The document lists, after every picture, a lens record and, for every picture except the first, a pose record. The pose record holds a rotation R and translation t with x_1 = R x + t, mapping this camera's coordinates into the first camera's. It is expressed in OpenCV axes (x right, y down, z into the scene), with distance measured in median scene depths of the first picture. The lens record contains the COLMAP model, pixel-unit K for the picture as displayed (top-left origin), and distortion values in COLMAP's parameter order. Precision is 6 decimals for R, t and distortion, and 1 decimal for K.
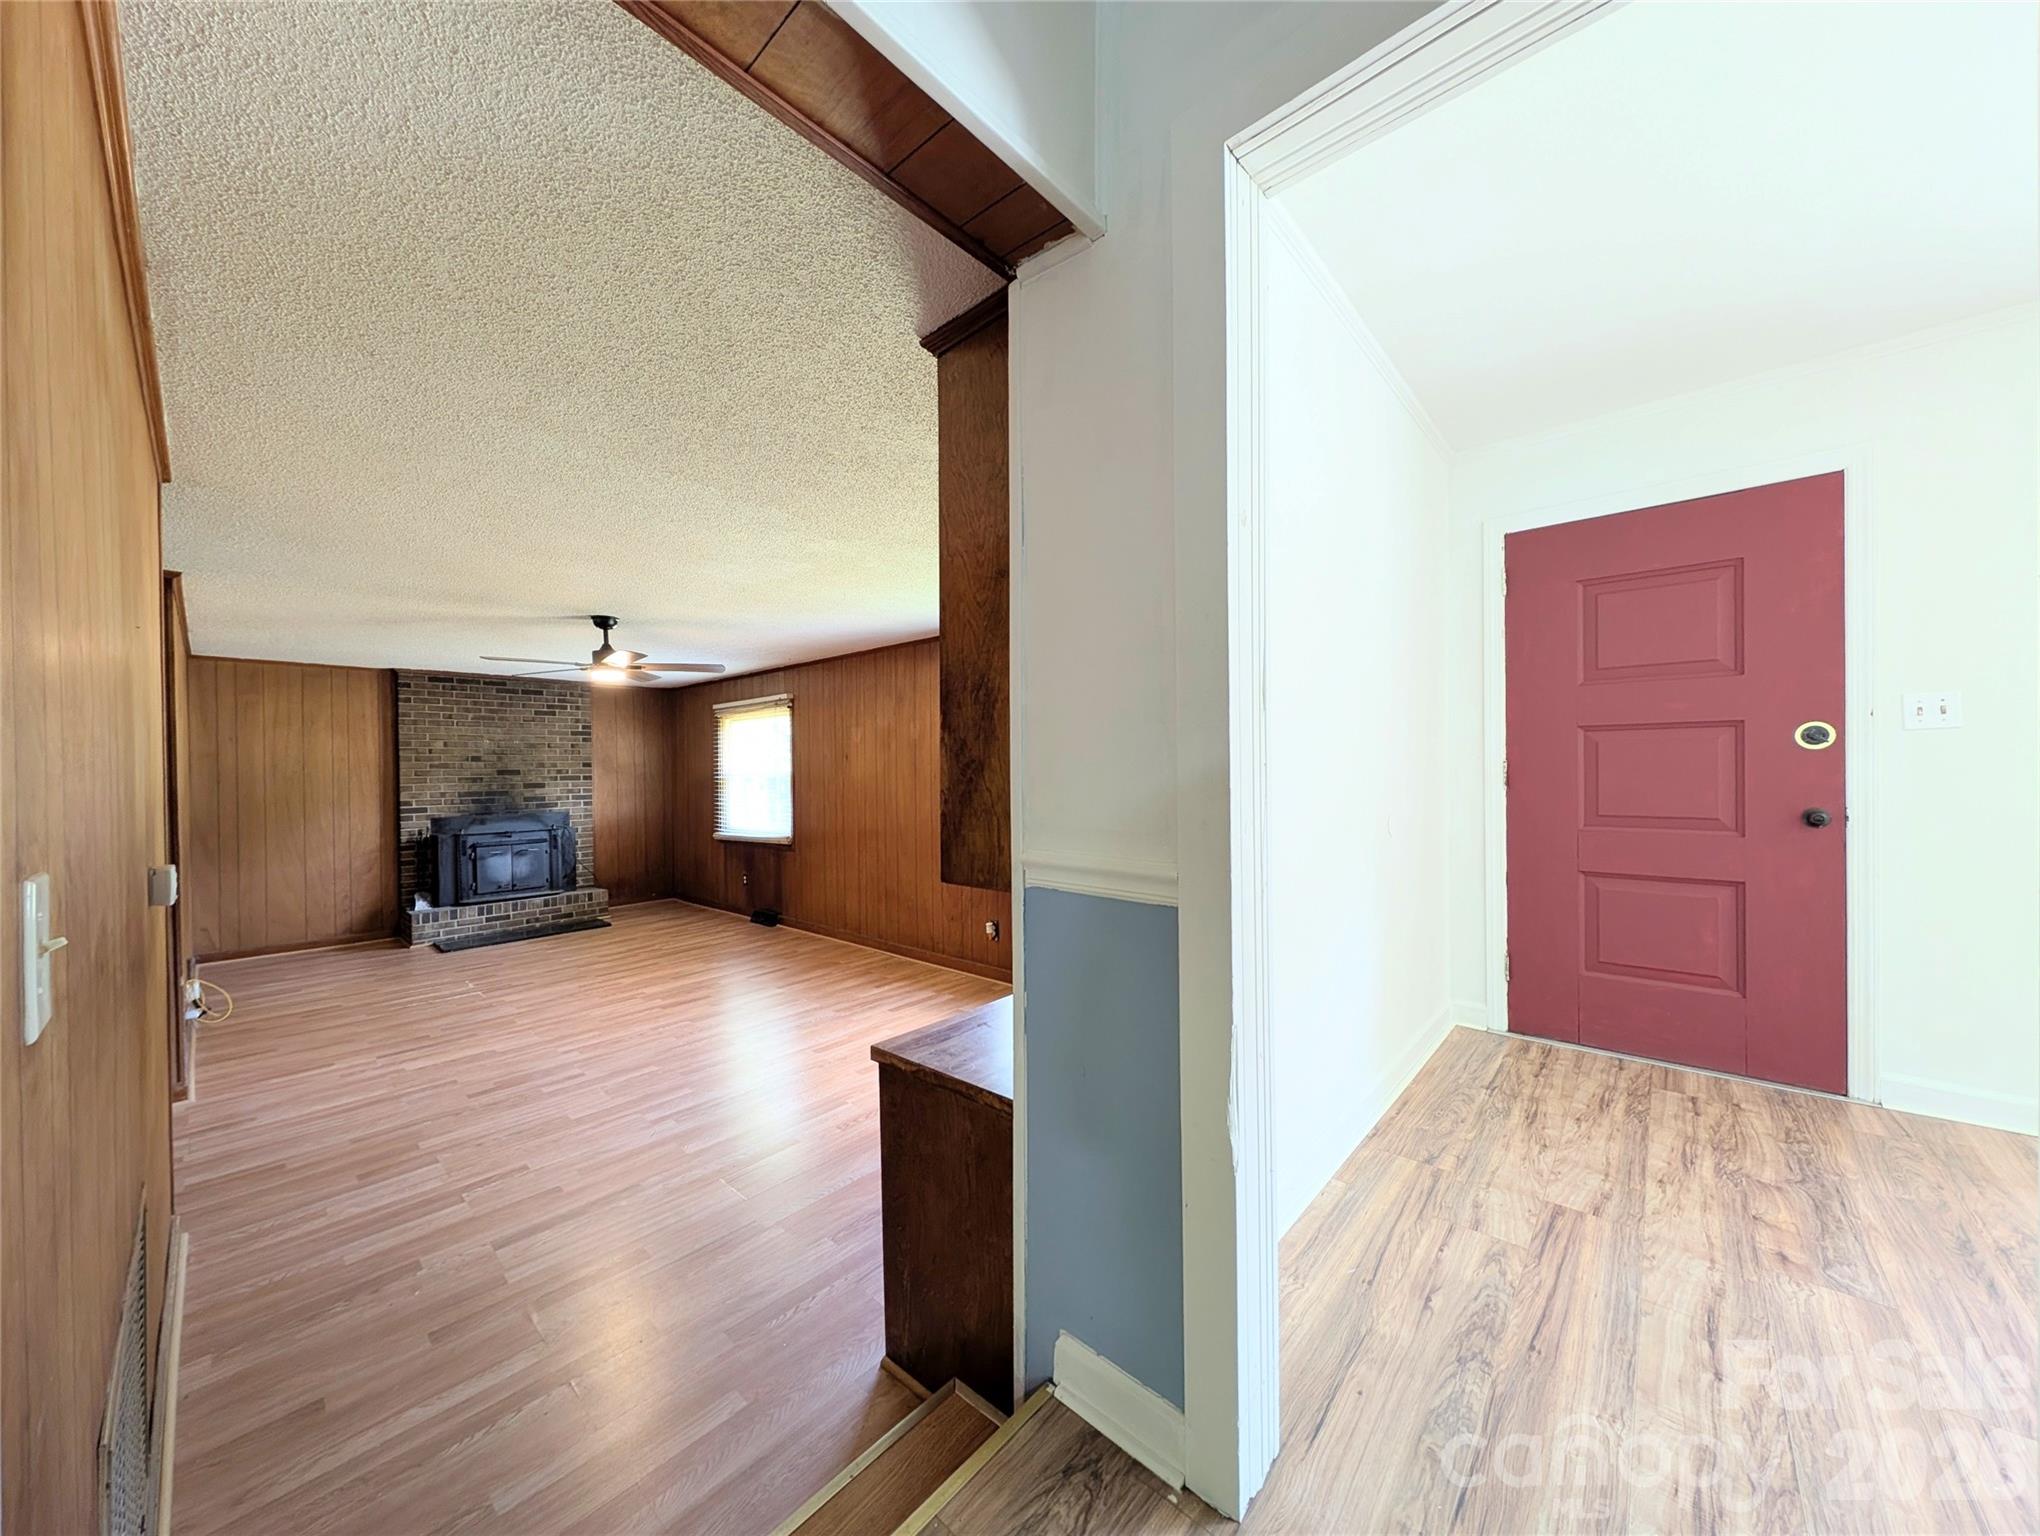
lens RADIAL K [[727.0, 0, 1027.1], [0, 727.0, 771.5], [0, 0, 1]] dist [-0.000932, -0.000224]
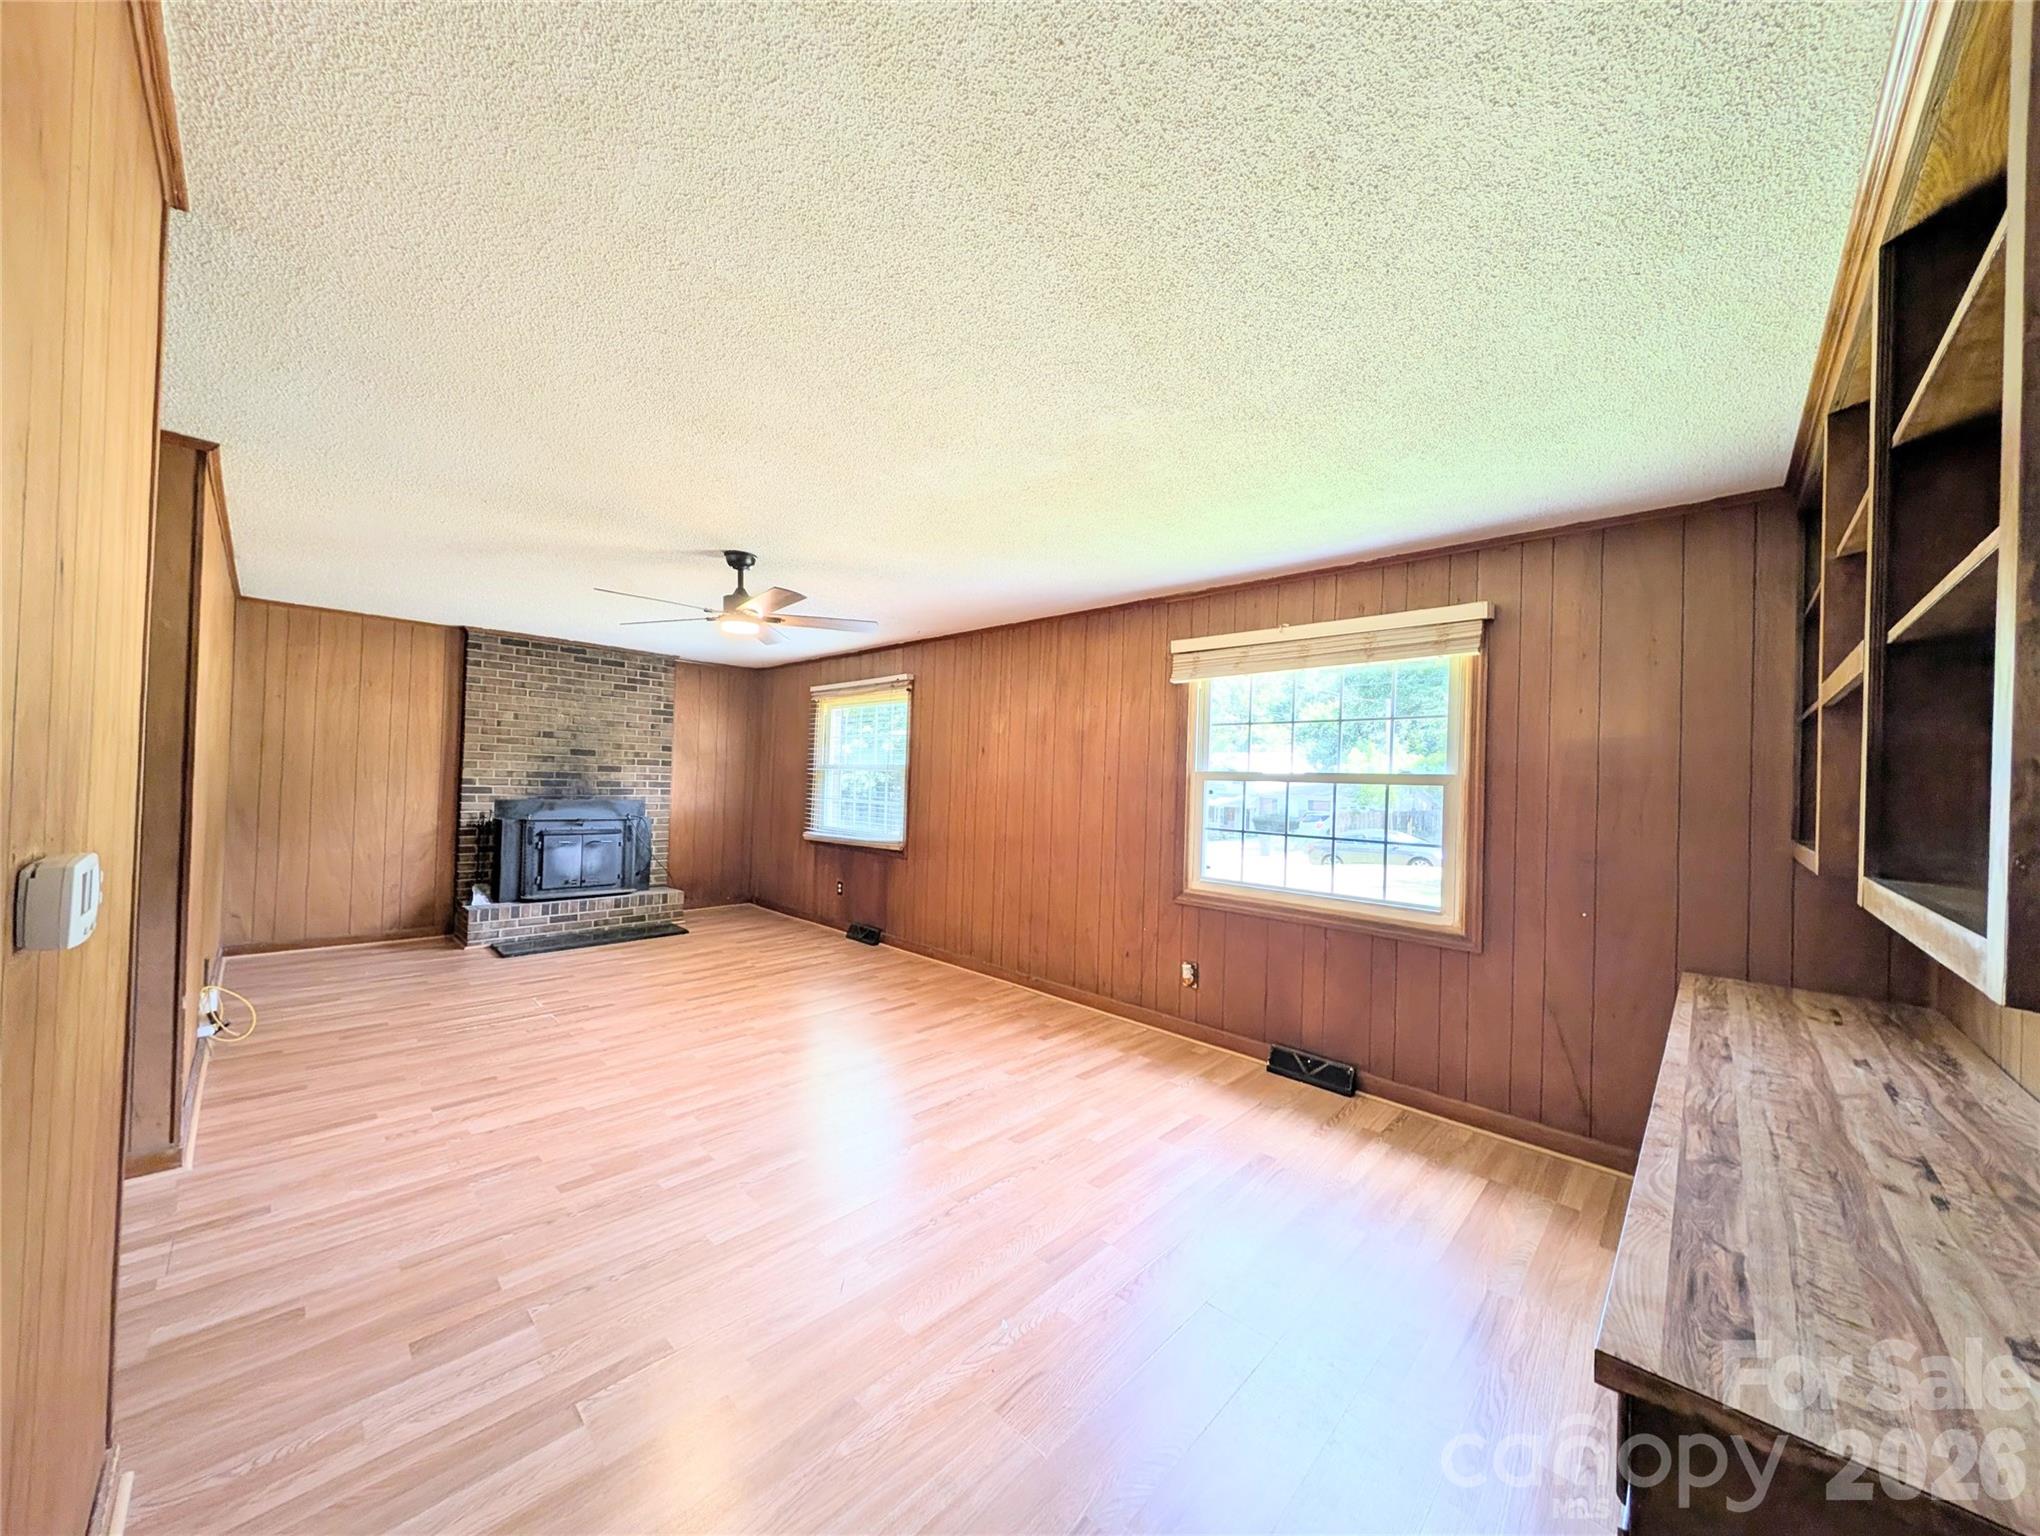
lens RADIAL K [[724.3, 0, 1016.9], [0, 724.3, 773.9], [0, 0, 1]] dist [0.015626, -0.006214]
pose [[0.997903, 0.046587, -0.044947, -0.163863], [-0.047223, 0.998797, -0.013200, 0.015976], [0.044278, 0.015295, 0.998902, 0.158686]]
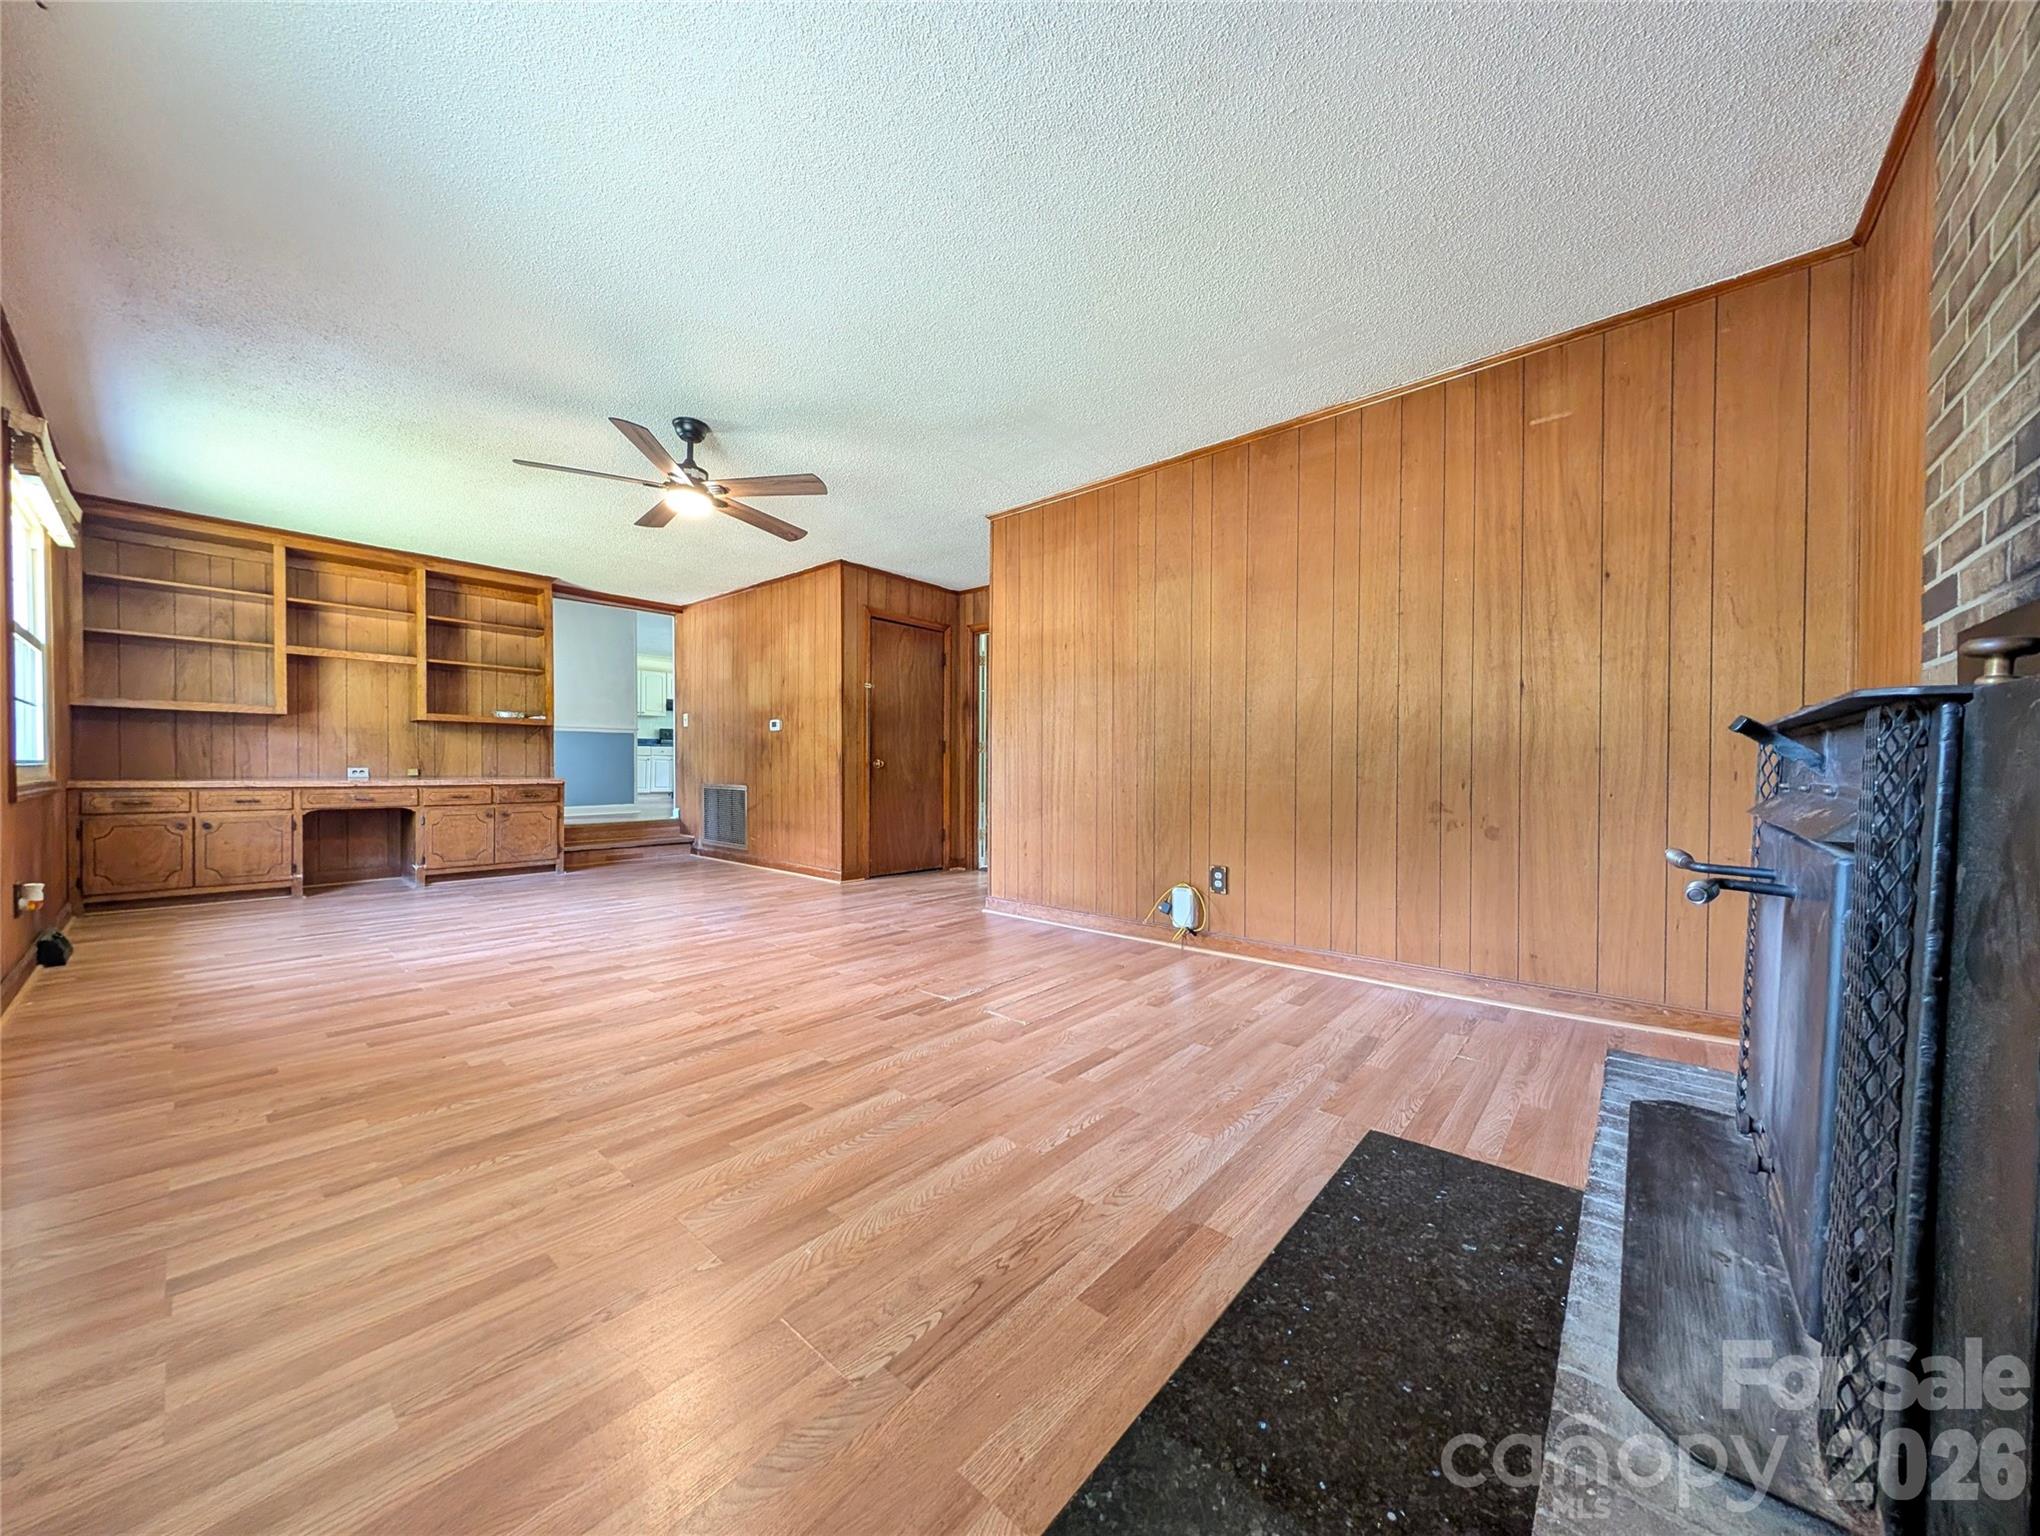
lens RADIAL K [[724.3, 0, 1016.9], [0, 724.3, 773.9], [0, 0, 1]] dist [0.015626, -0.006214]
pose [[-0.999911, 0.010374, -0.008355, -0.632842], [0.010244, 0.999828, 0.015435, 0.095341], [0.008514, 0.015348, -0.999846, 1.226884]]
